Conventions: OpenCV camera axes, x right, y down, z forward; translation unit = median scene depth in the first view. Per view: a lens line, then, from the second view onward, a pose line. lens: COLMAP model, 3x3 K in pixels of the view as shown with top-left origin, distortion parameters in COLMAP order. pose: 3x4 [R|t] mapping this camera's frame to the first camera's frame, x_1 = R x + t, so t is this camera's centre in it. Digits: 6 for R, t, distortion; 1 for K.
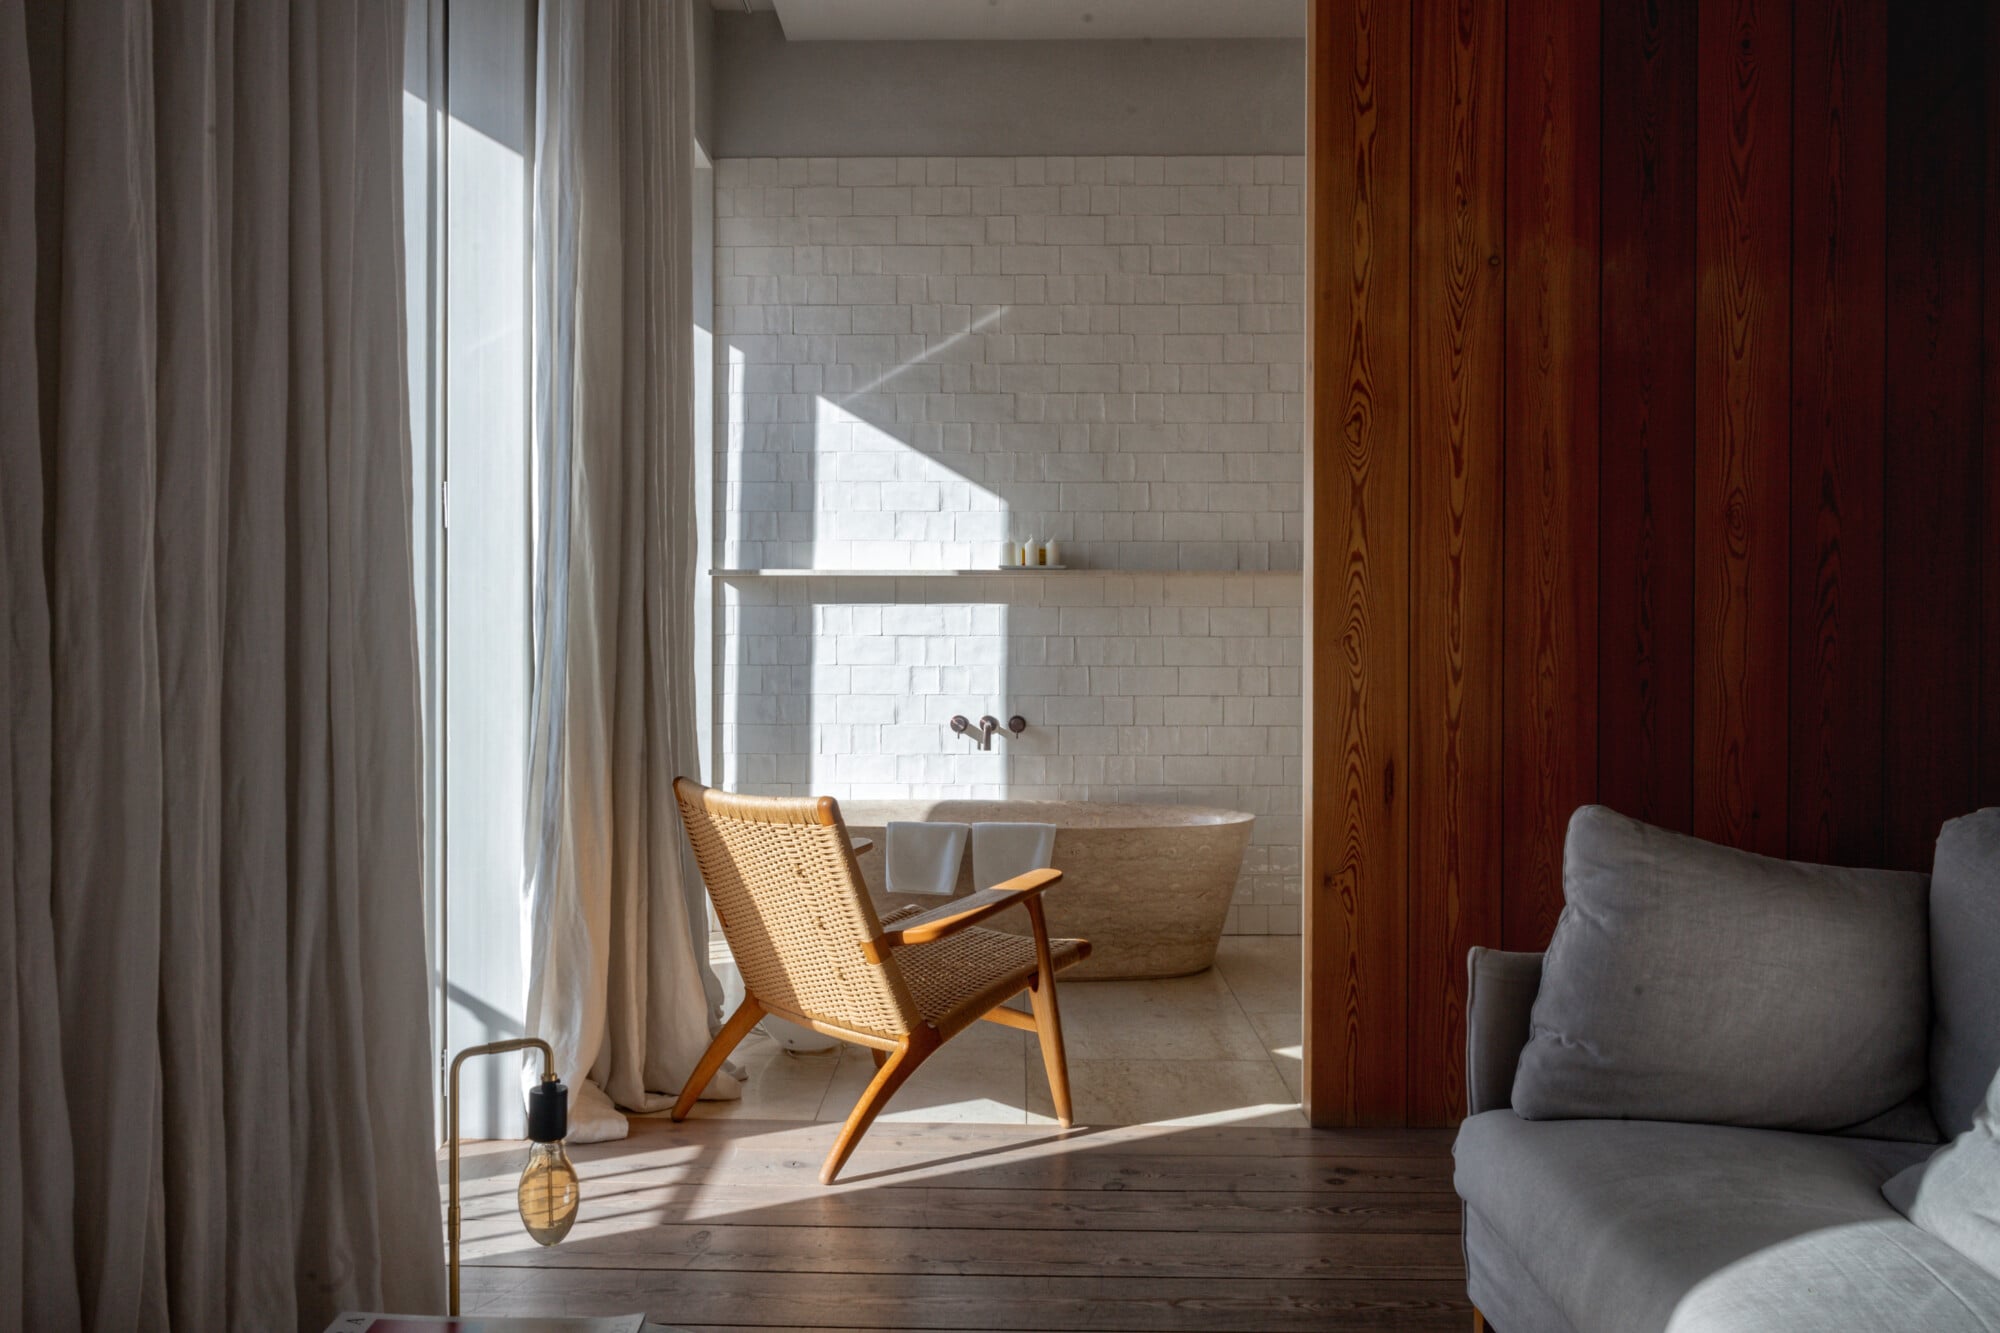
lens RADIAL K [[1582.4, 0, 1000.0], [0, 1582.4, 666.5], [0, 0, 1]] dist [0.005467, -0.072839]
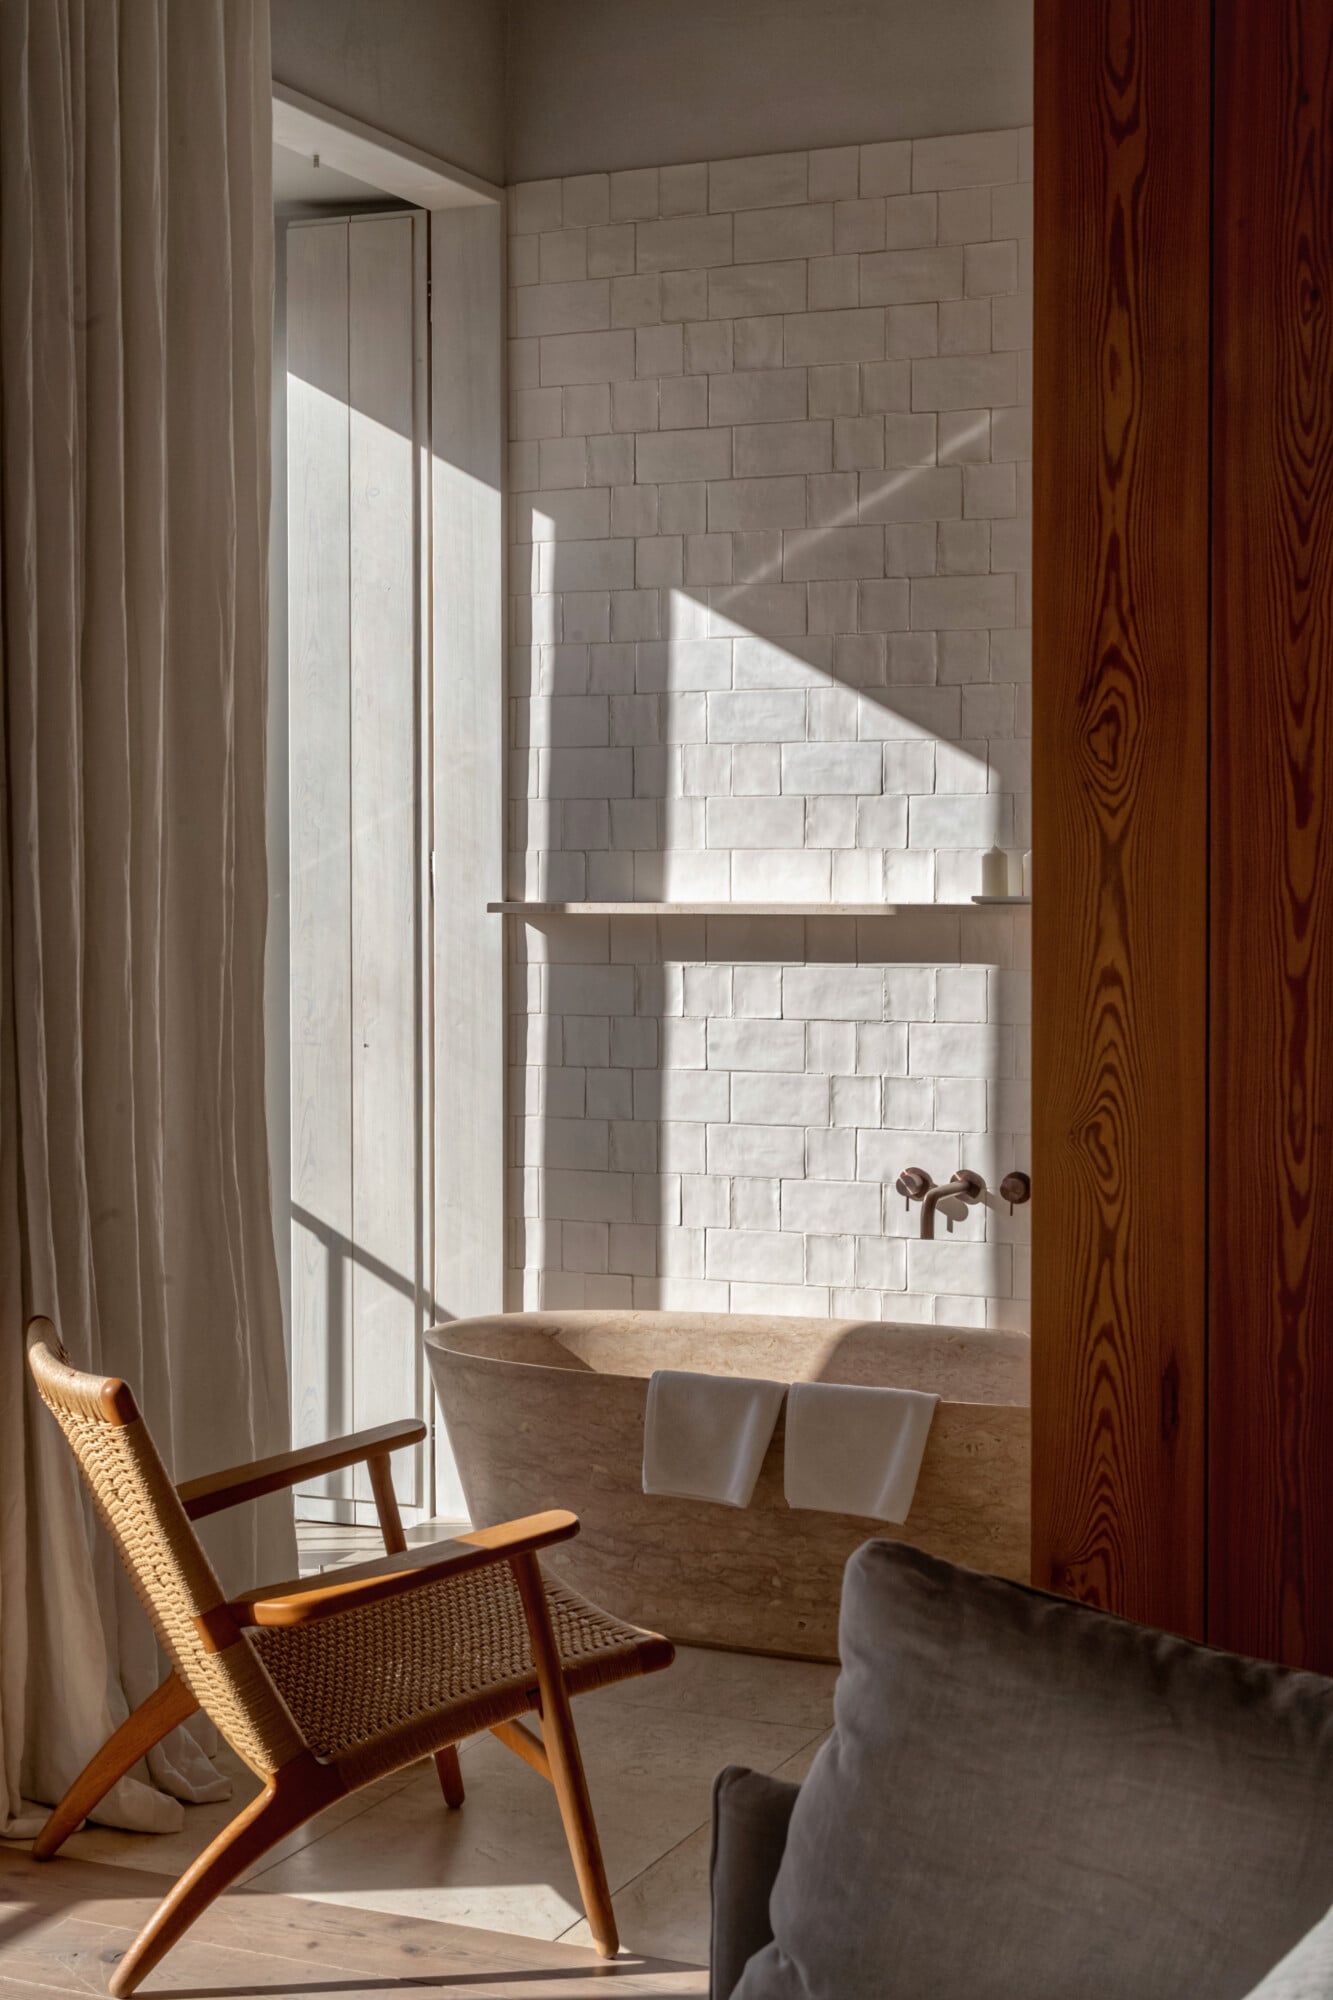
lens RADIAL K [[3097.5, 0, 666.5], [0, 3097.5, 1000.0], [0, 0, 1]] dist [0.001684, -0.090562]
pose [[0.911990, 0.017048, -0.409857, 0.337477], [-0.004203, 0.999472, 0.032220, -0.061765], [0.410190, -0.027662, 0.911580, -0.009333]]
